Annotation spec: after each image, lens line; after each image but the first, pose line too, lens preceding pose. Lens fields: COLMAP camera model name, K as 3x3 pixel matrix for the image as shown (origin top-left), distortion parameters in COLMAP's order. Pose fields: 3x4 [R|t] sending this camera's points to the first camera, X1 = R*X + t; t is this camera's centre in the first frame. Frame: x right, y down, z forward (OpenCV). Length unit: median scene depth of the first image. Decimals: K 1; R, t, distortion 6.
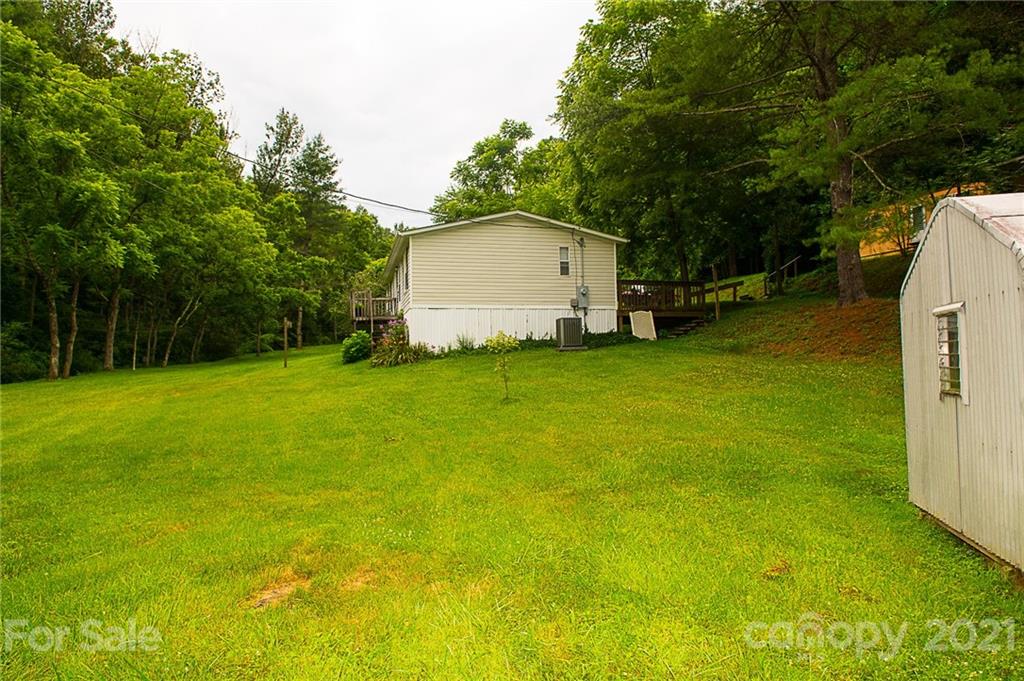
lens RADIAL K [[704.7, 0, 513.0], [0, 704.7, 341.6], [0, 0, 1]] dist [-0.028441, 0.000226]
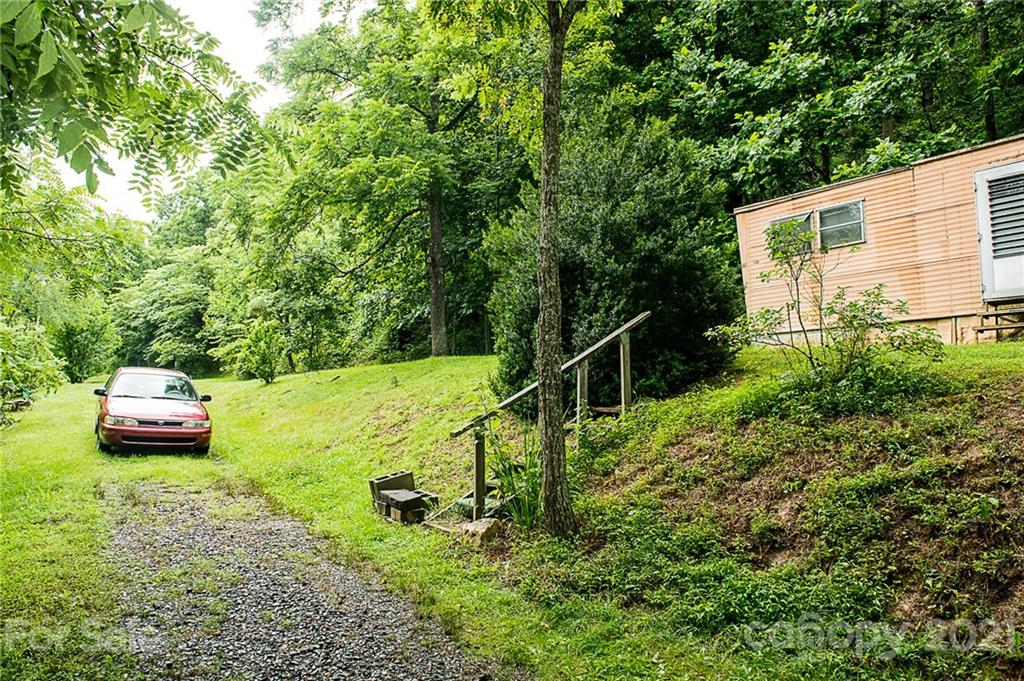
lens RADIAL K [[704.7, 0, 513.5], [0, 704.7, 341.9], [0, 0, 1]] dist [-0.028441, 0.000226]
pose [[0.946945, 0.062567, 0.315247, 0.393830], [-0.038189, 0.995824, -0.082926, -0.123524], [-0.319119, 0.066488, 0.945379, 1.051965]]
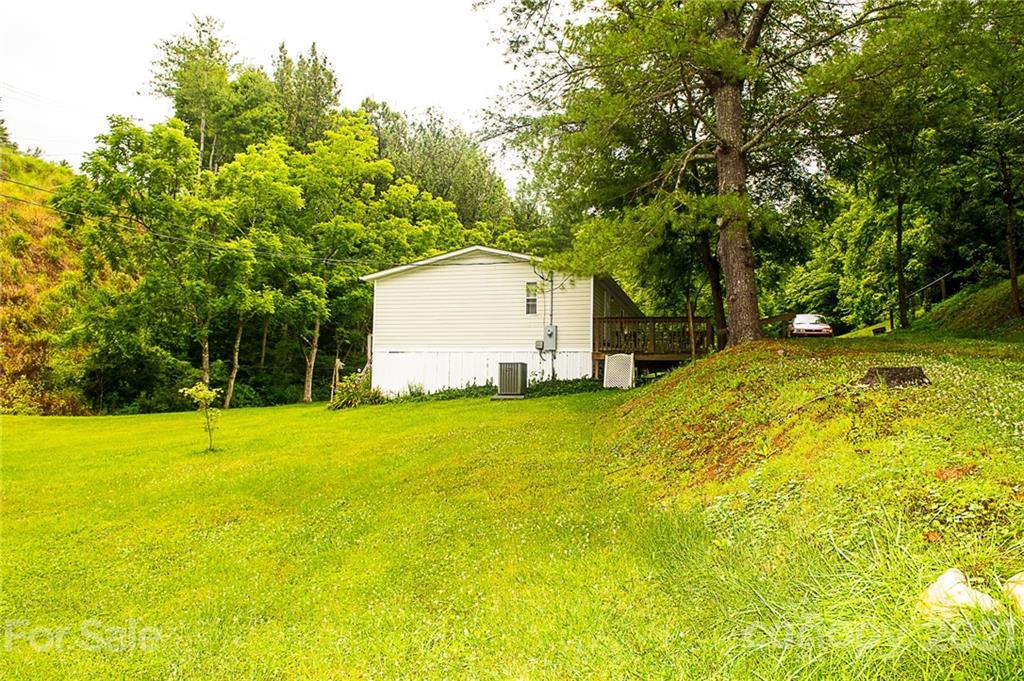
lens RADIAL K [[778.2, 0, 506.3], [0, 778.2, 340.0], [0, 0, 1]] dist [-0.030708, 0.000448]
pose [[0.868954, -0.007368, -0.494839, 0.527974], [-0.017073, 0.998848, -0.044855, -0.016441], [0.494599, 0.047425, 0.867827, 0.131494]]
